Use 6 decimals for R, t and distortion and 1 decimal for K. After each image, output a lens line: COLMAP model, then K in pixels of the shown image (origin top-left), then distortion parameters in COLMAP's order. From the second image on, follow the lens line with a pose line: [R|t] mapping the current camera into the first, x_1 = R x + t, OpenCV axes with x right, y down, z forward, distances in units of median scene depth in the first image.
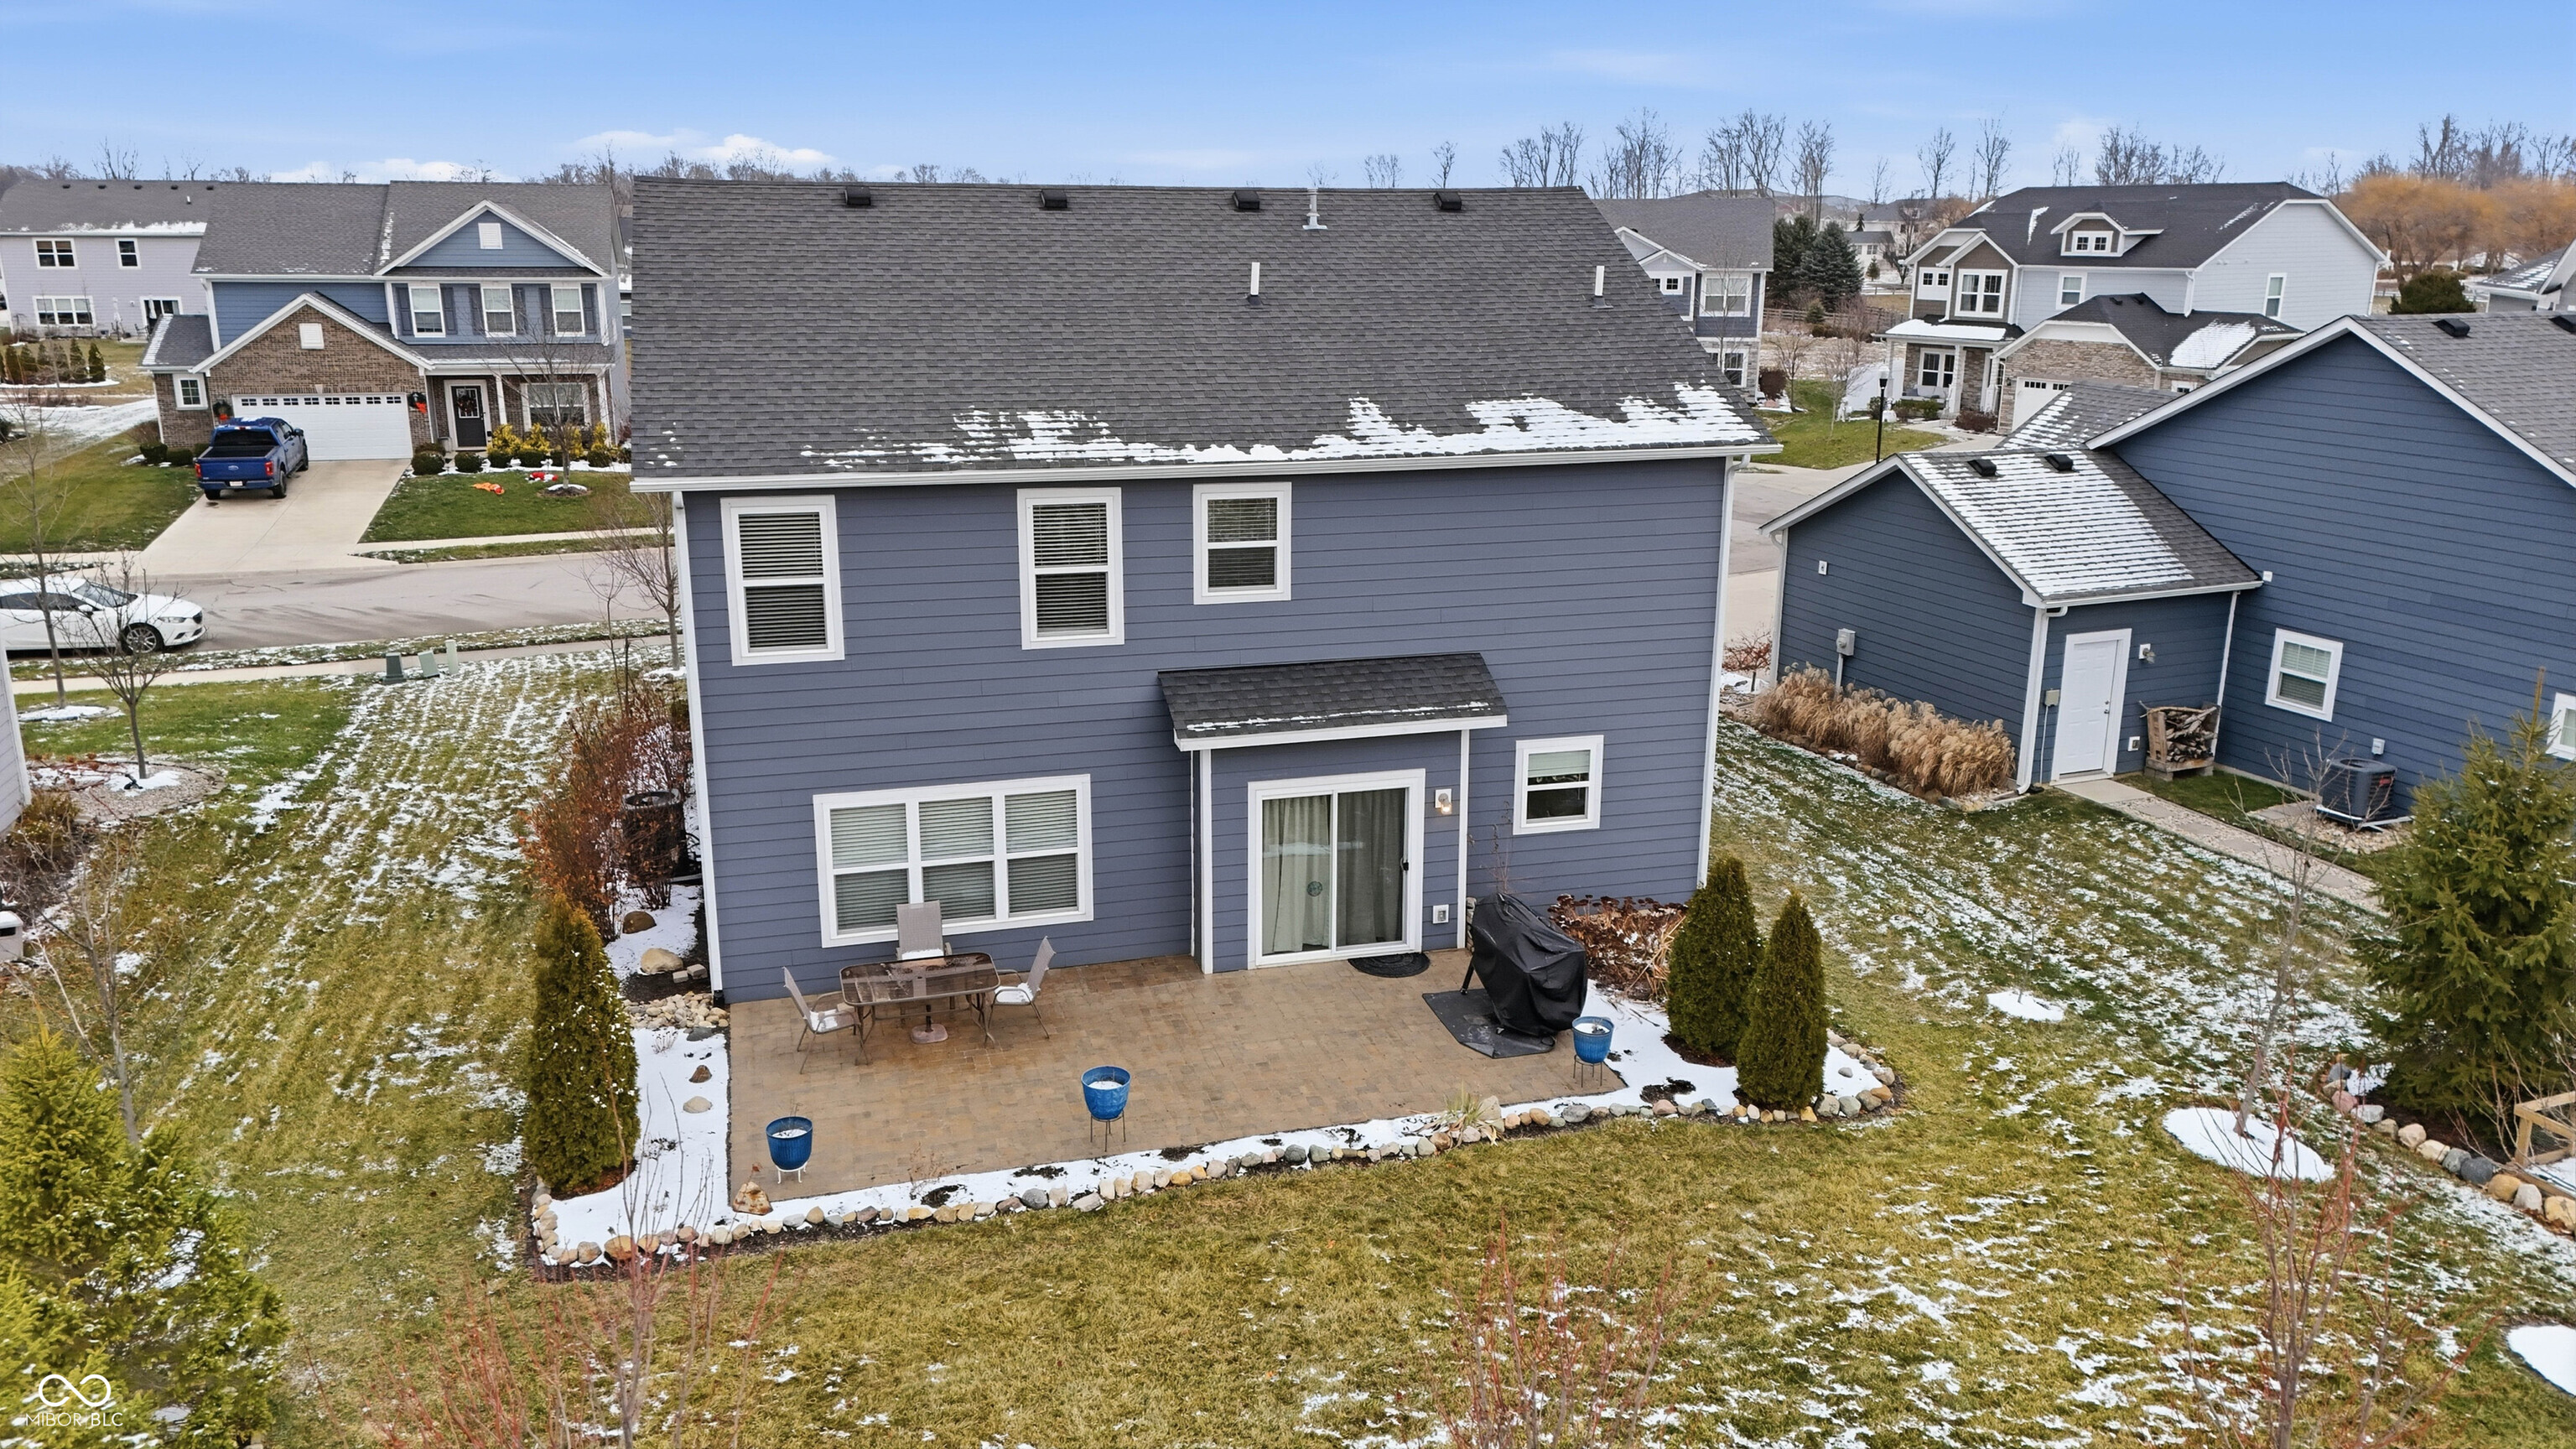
lens RADIAL K [[1878.5, 0, 1277.6], [0, 1878.5, 710.4], [0, 0, 1]] dist [0.094297, -0.097425]
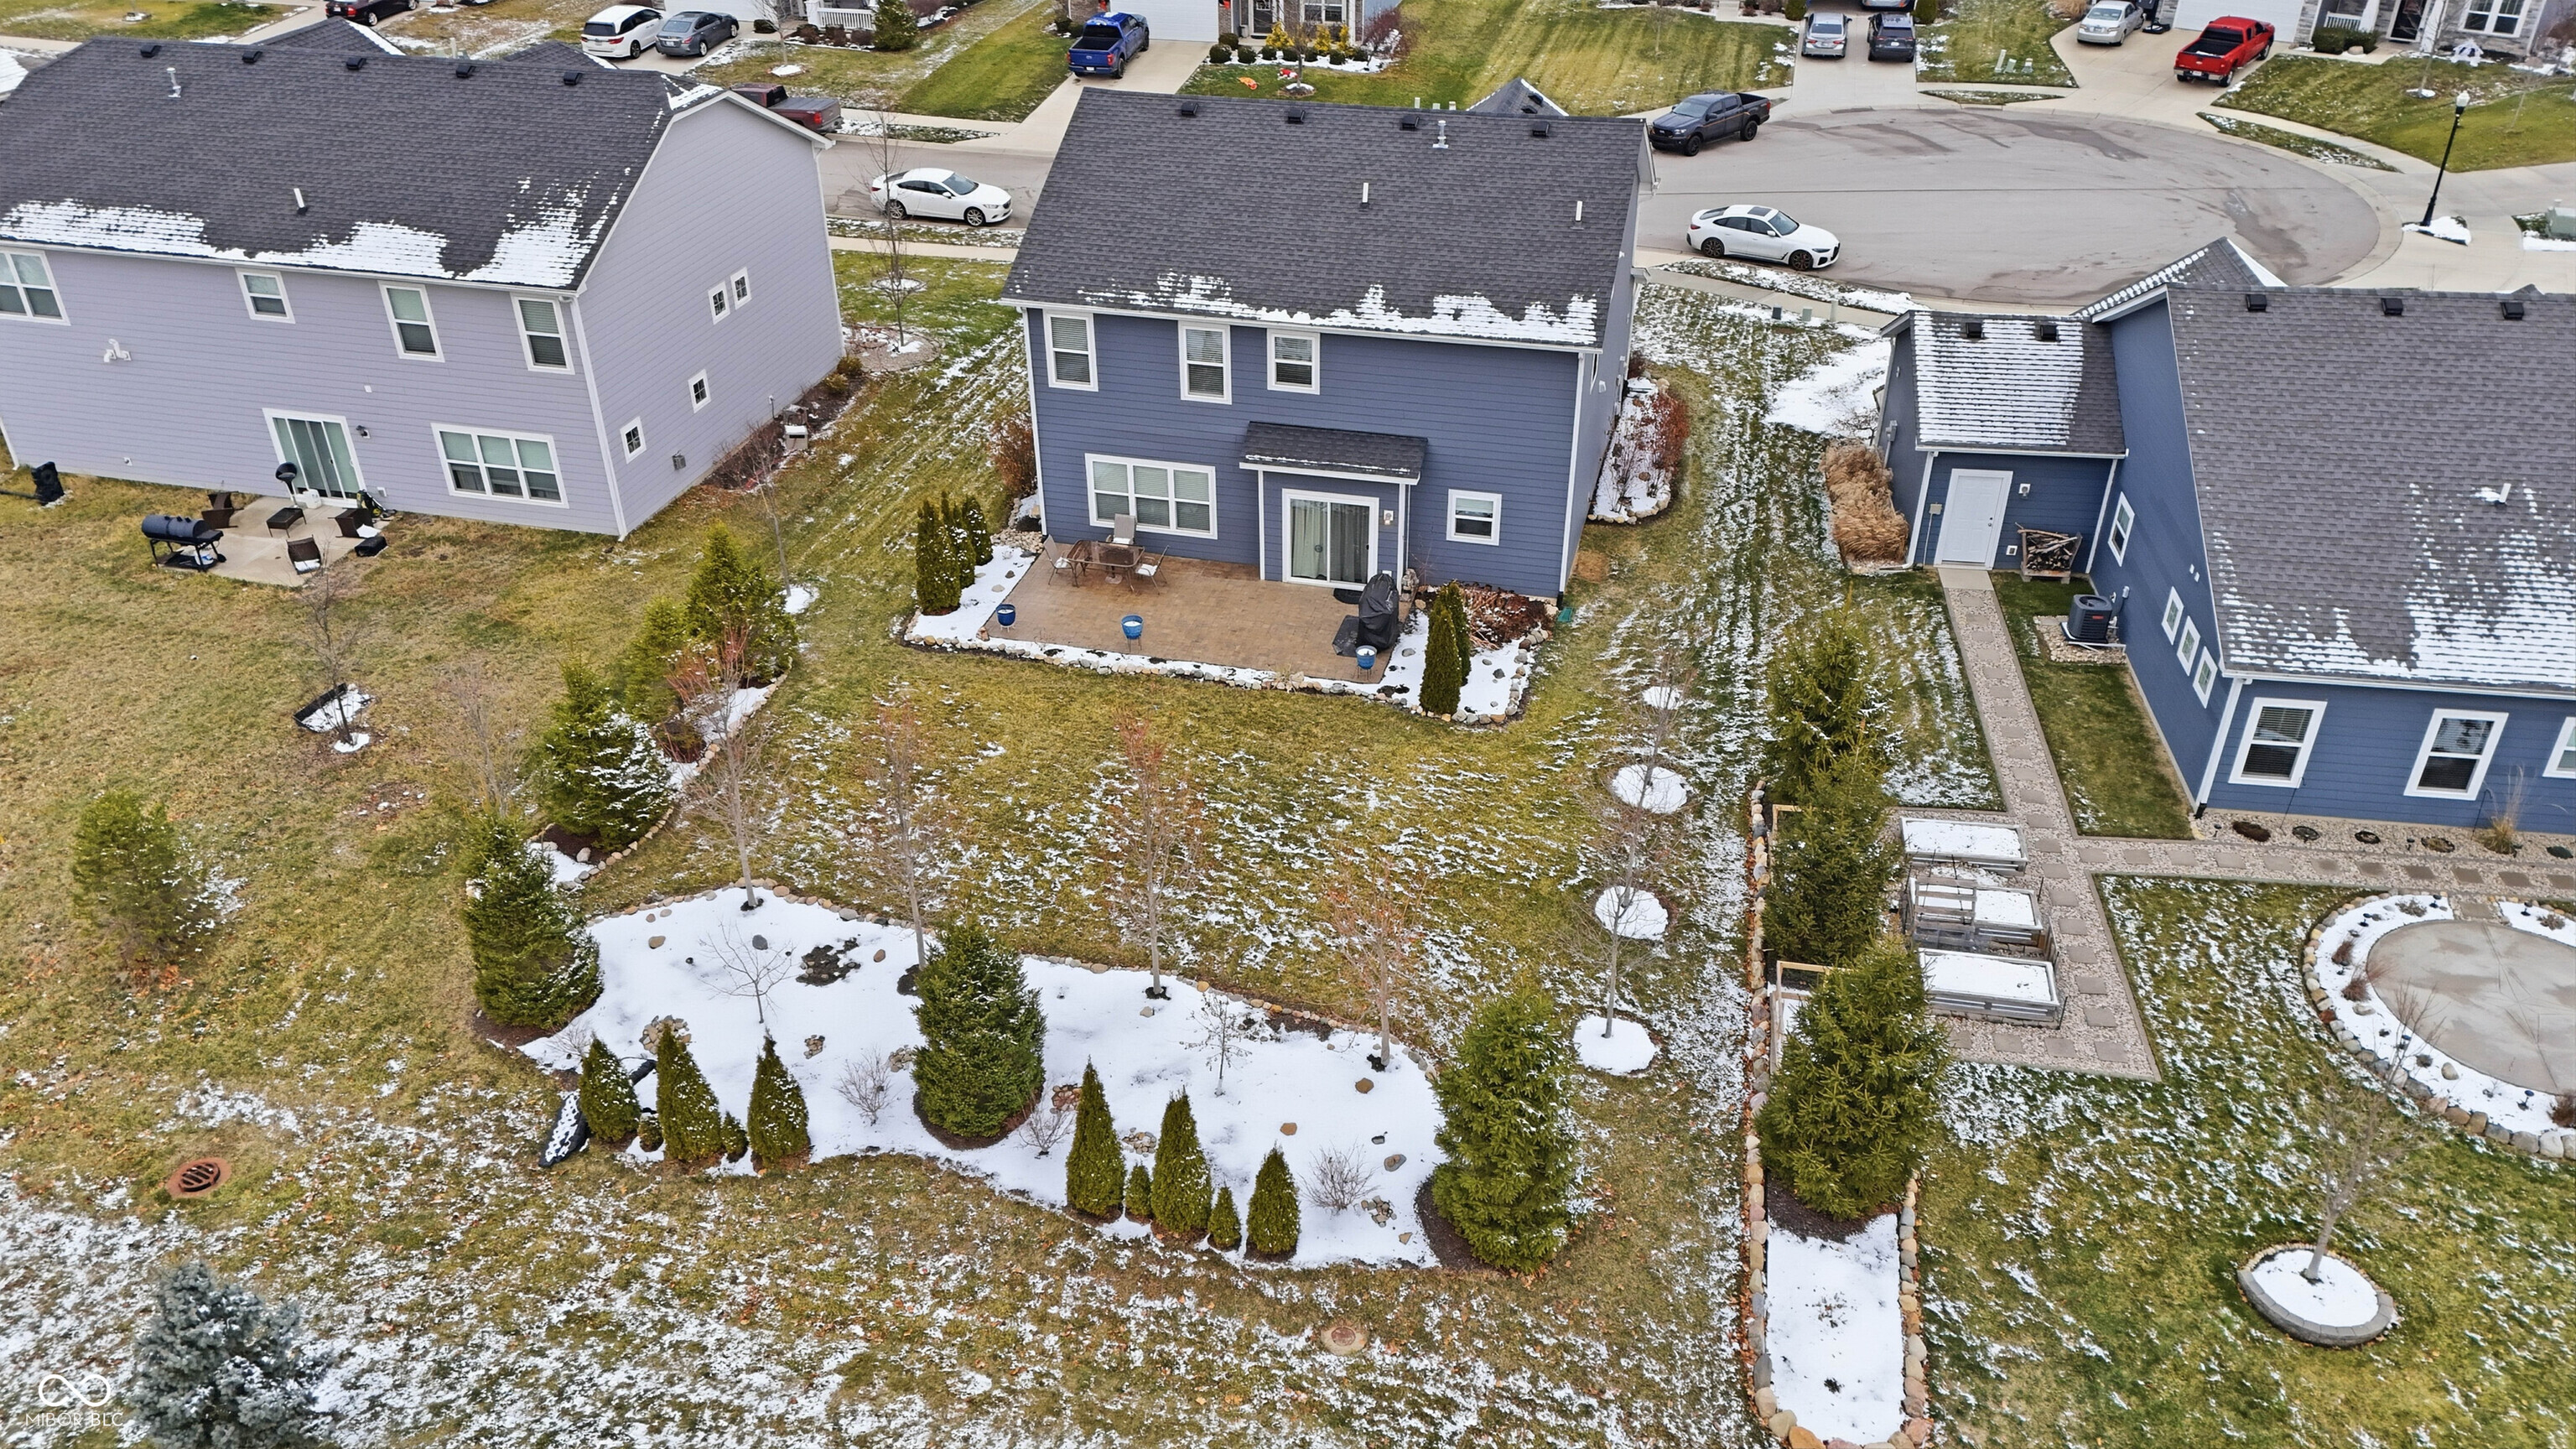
lens RADIAL K [[1878.5, 0, 1279.4], [0, 1878.5, 720.2], [0, 0, 1]] dist [0.094297, -0.097425]
pose [[0.864973, 0.255161, -0.432104, 0.829054], [-0.117519, 0.940131, 0.319910, -0.334926], [0.487863, -0.225933, 0.843175, -0.637058]]
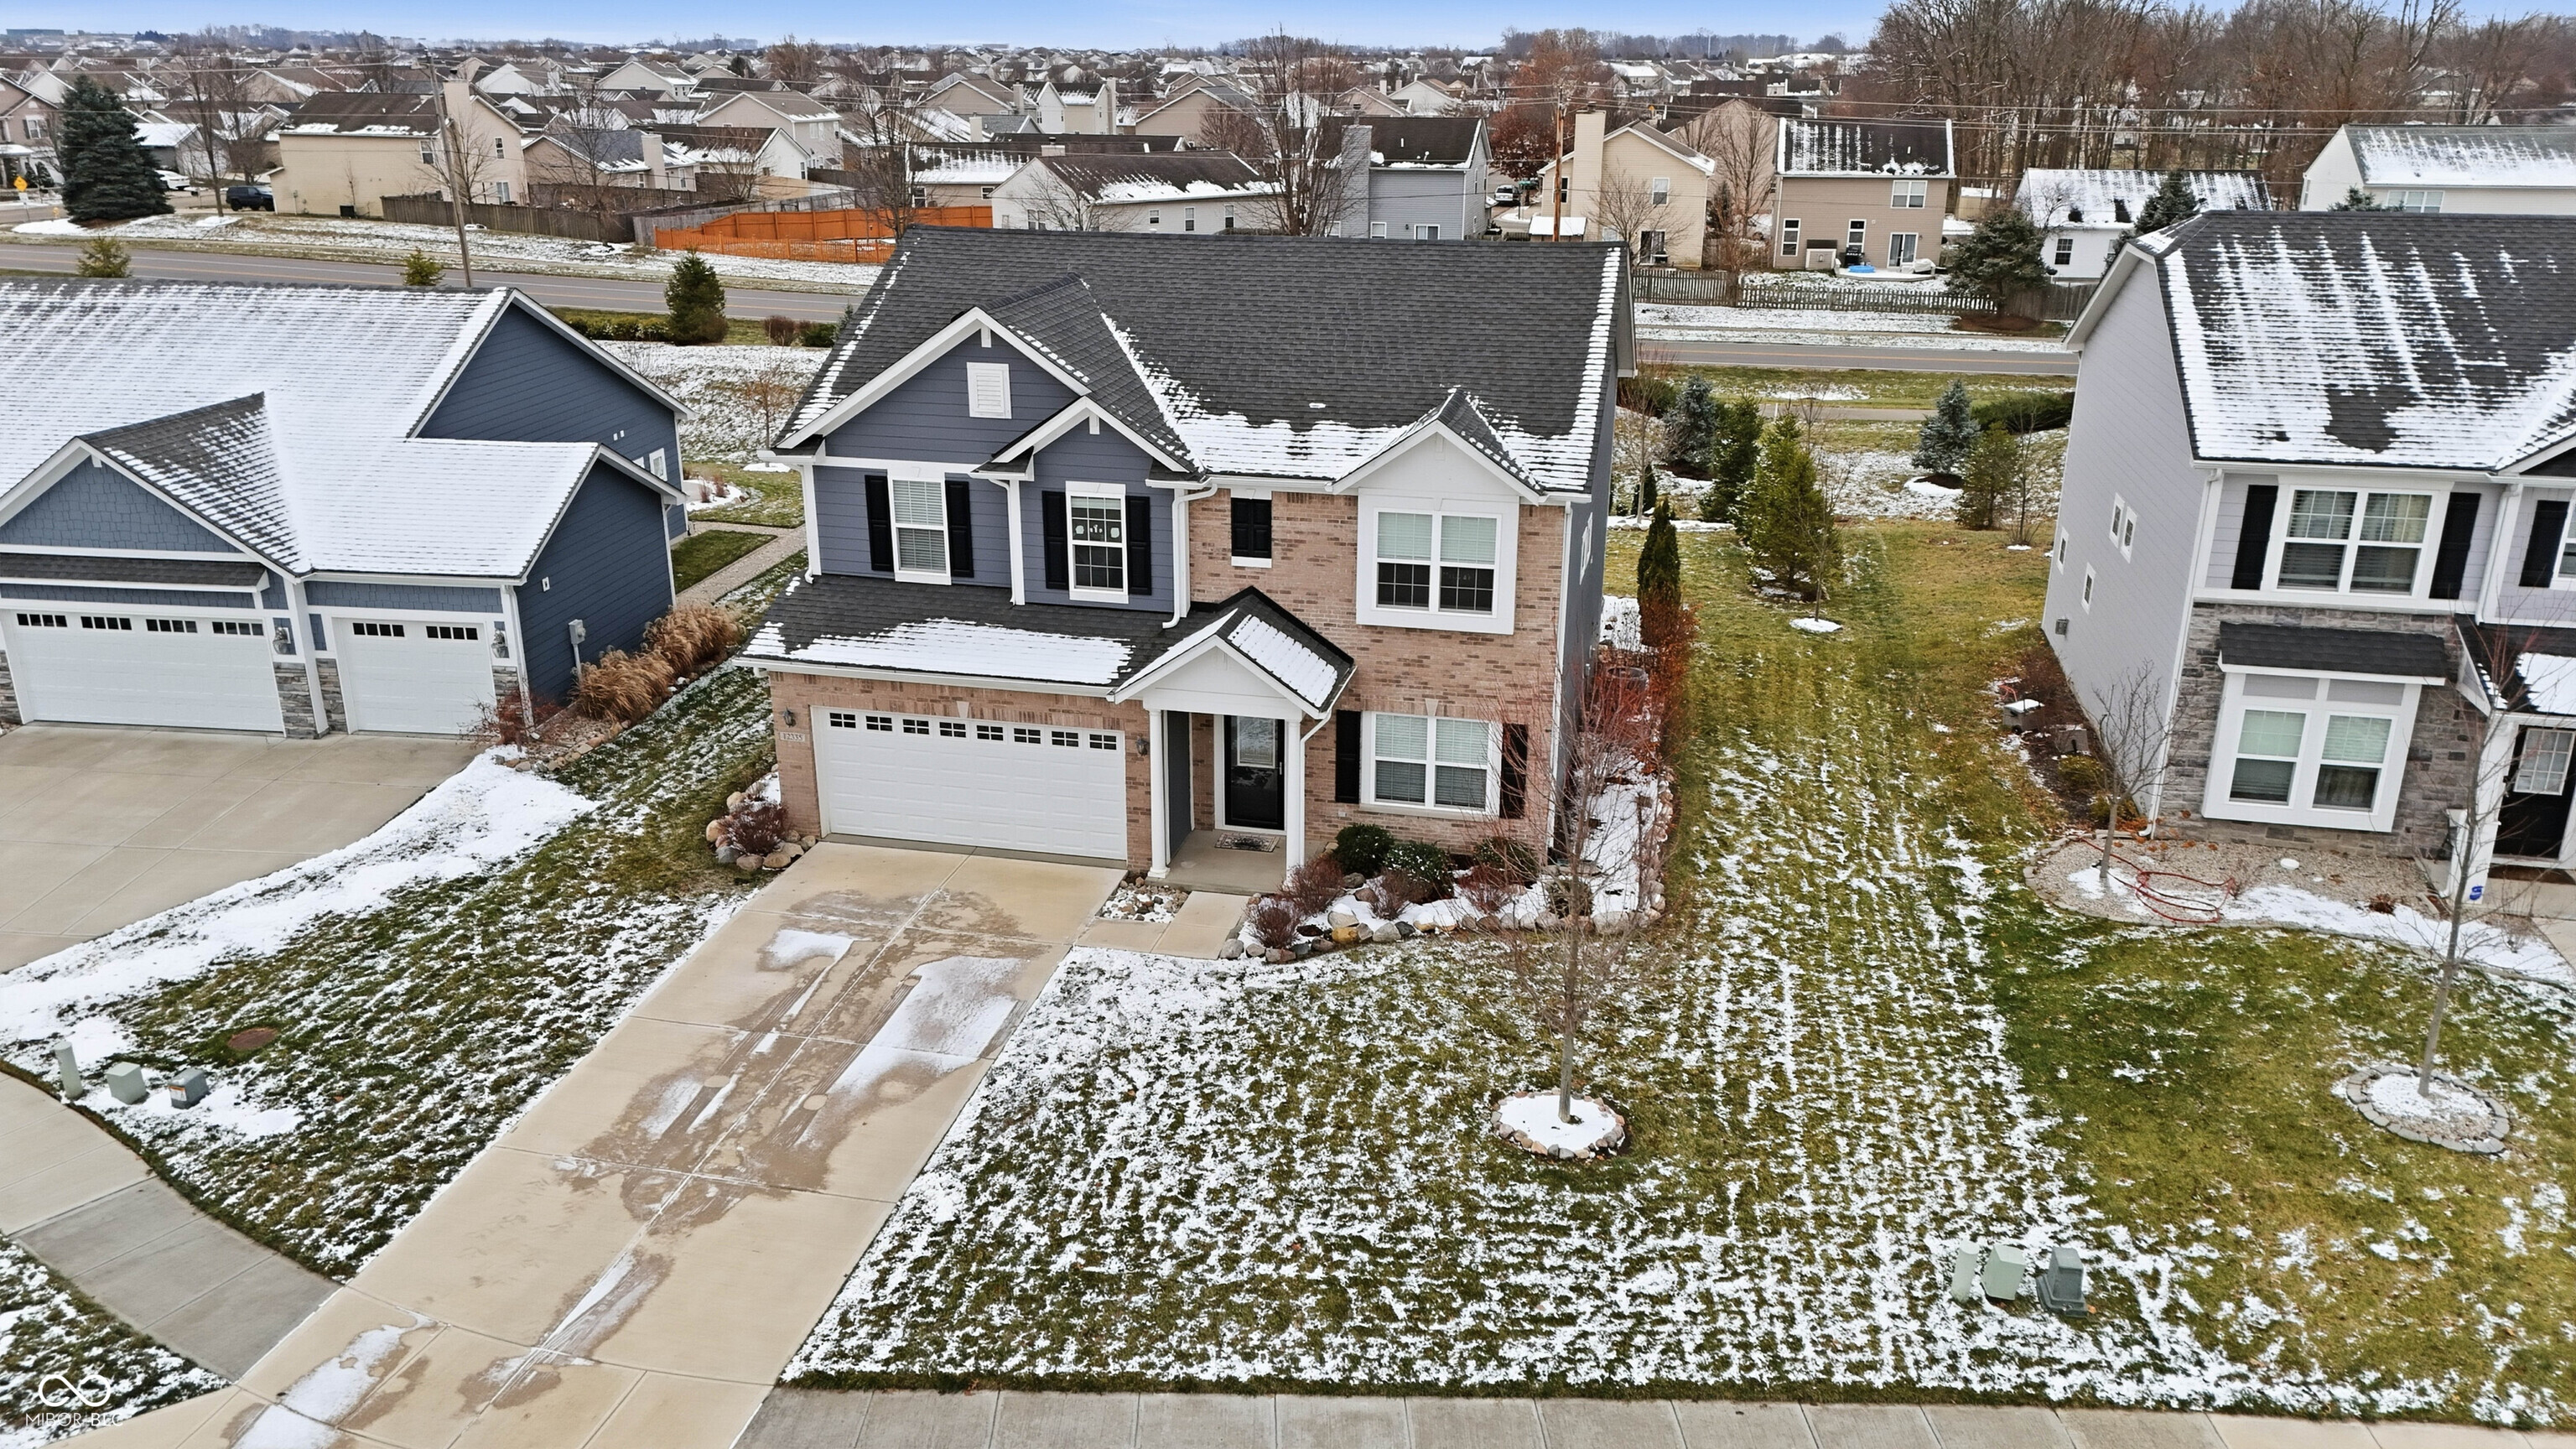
lens RADIAL K [[1878.5, 0, 1283.1], [0, 1878.5, 708.9], [0, 0, 1]] dist [0.094297, -0.097425]
pose [[-0.877764, -0.161308, 0.451120, -0.828133], [0.116201, 0.841817, 0.527107, -0.780512], [-0.464787, 0.515097, -0.720173, 2.384007]]
